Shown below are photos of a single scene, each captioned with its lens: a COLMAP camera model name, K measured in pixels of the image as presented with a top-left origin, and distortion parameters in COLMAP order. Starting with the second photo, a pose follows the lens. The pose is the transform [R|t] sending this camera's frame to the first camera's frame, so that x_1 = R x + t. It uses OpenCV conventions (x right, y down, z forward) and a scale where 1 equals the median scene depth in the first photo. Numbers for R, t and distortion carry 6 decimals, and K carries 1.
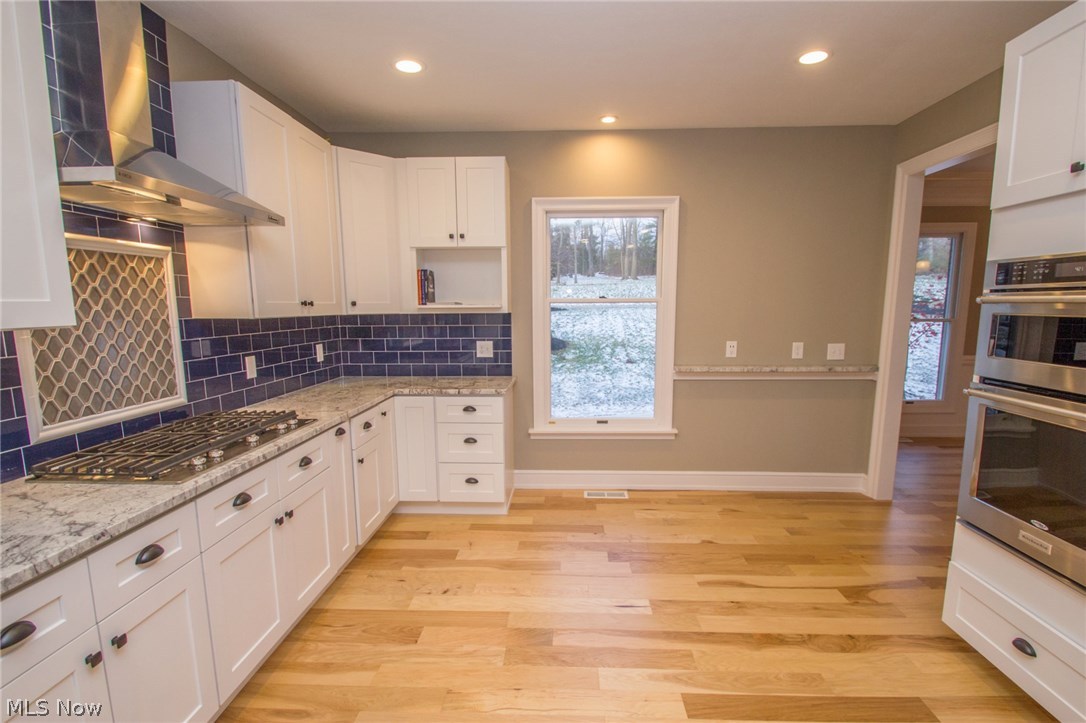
lens RADIAL K [[515.8, 0, 554.3], [0, 515.8, 386.1], [0, 0, 1]] dist [0.003645, -0.016391]
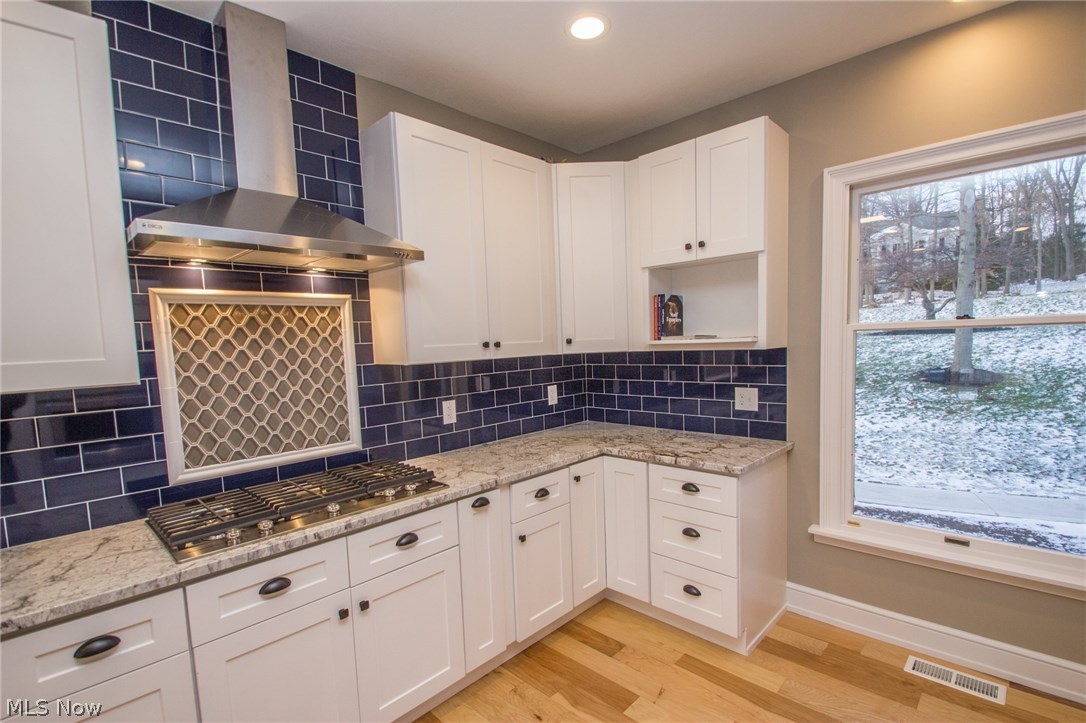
lens RADIAL K [[505.2, 0, 551.3], [0, 505.2, 384.3], [0, 0, 1]] dist [0.009283, -0.015167]
pose [[0.743422, 0.034080, -0.667954, 0.152024], [-0.068171, 0.997361, -0.024987, -0.066696], [0.665340, 0.064111, 0.743783, 0.366536]]
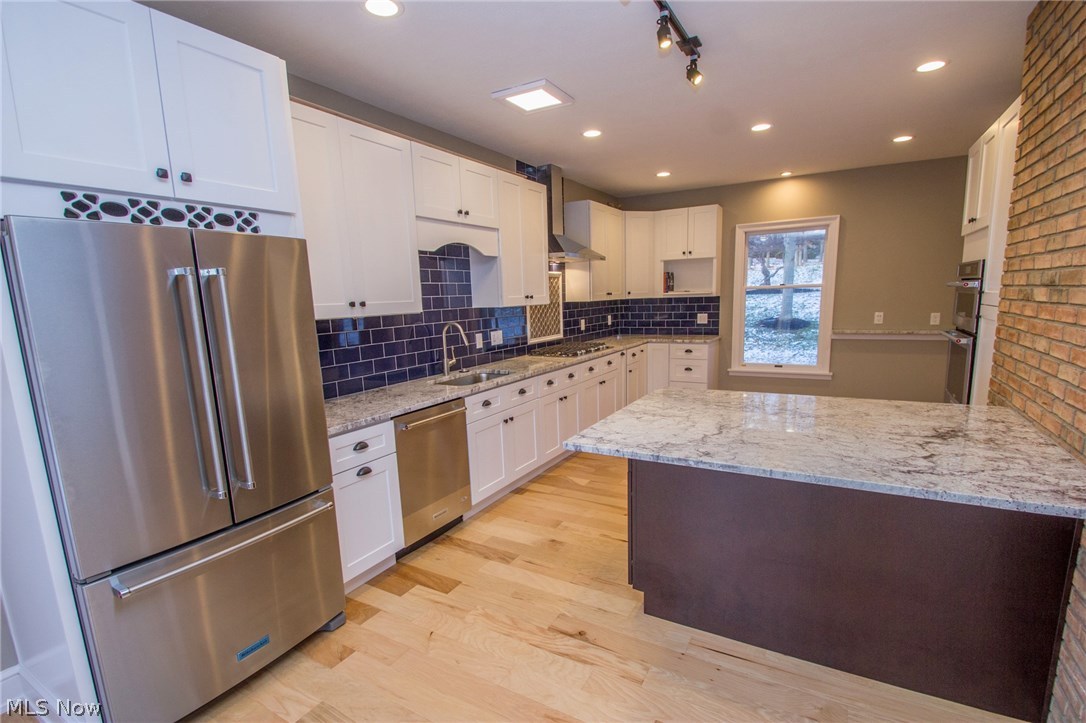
lens RADIAL K [[505.2, 0, 551.3], [0, 505.2, 384.3], [0, 0, 1]] dist [0.009283, -0.015167]
pose [[0.884272, 0.057720, -0.463392, 0.236990], [-0.043792, 0.998208, 0.040770, 0.111366], [0.464915, -0.015758, 0.885215, -0.782467]]
